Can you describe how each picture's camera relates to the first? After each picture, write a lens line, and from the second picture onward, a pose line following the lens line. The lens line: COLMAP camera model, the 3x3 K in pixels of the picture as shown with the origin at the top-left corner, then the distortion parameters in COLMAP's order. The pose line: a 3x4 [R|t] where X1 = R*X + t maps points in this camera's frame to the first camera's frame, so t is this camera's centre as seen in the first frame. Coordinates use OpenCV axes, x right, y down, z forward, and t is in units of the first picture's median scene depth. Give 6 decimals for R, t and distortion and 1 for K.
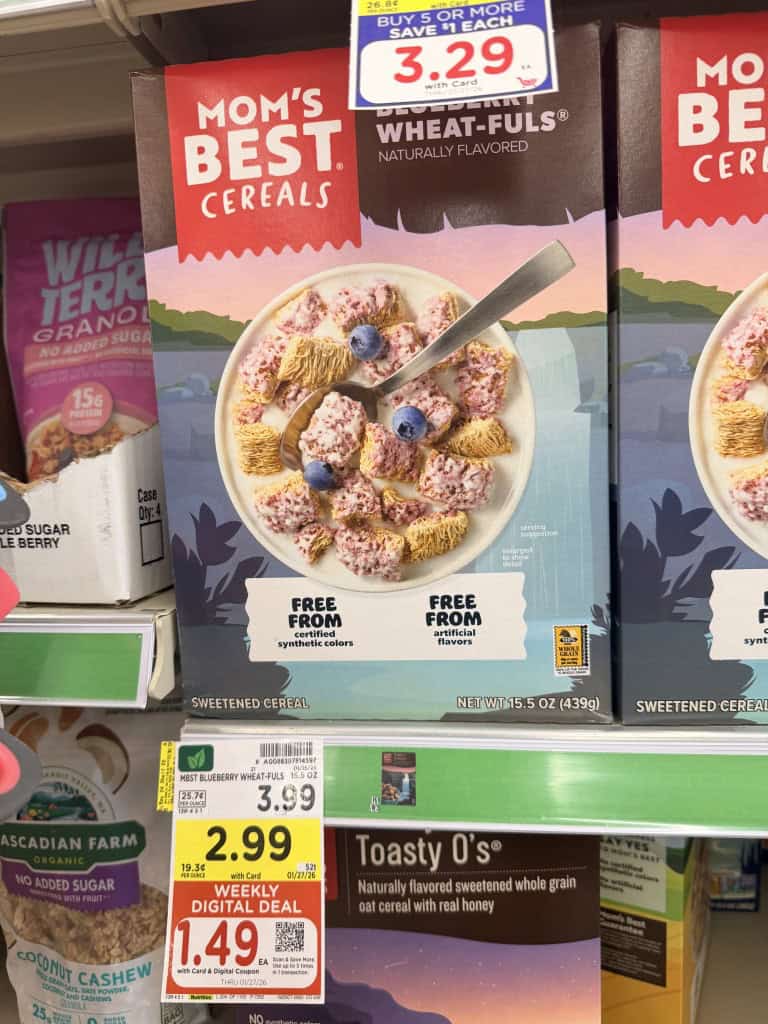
lens RADIAL K [[758.4, 0, 353.8], [0, 758.4, 511.9], [0, 0, 1]] dist [-0.007666, -0.001148]
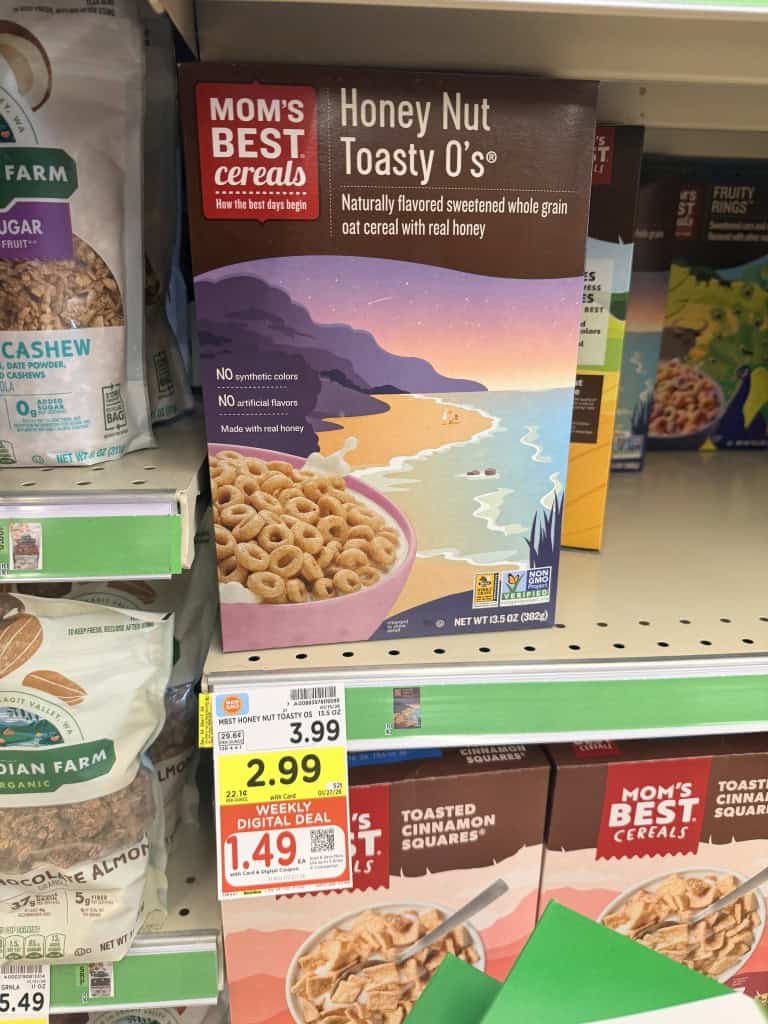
lens RADIAL K [[758.4, 0, 353.8], [0, 758.4, 511.9], [0, 0, 1]] dist [-0.007666, -0.001148]
pose [[0.975730, -0.030628, 0.216826, -0.165010], [-0.013494, 0.979879, 0.199134, 0.603542], [-0.218562, -0.197227, 0.955684, 0.067206]]
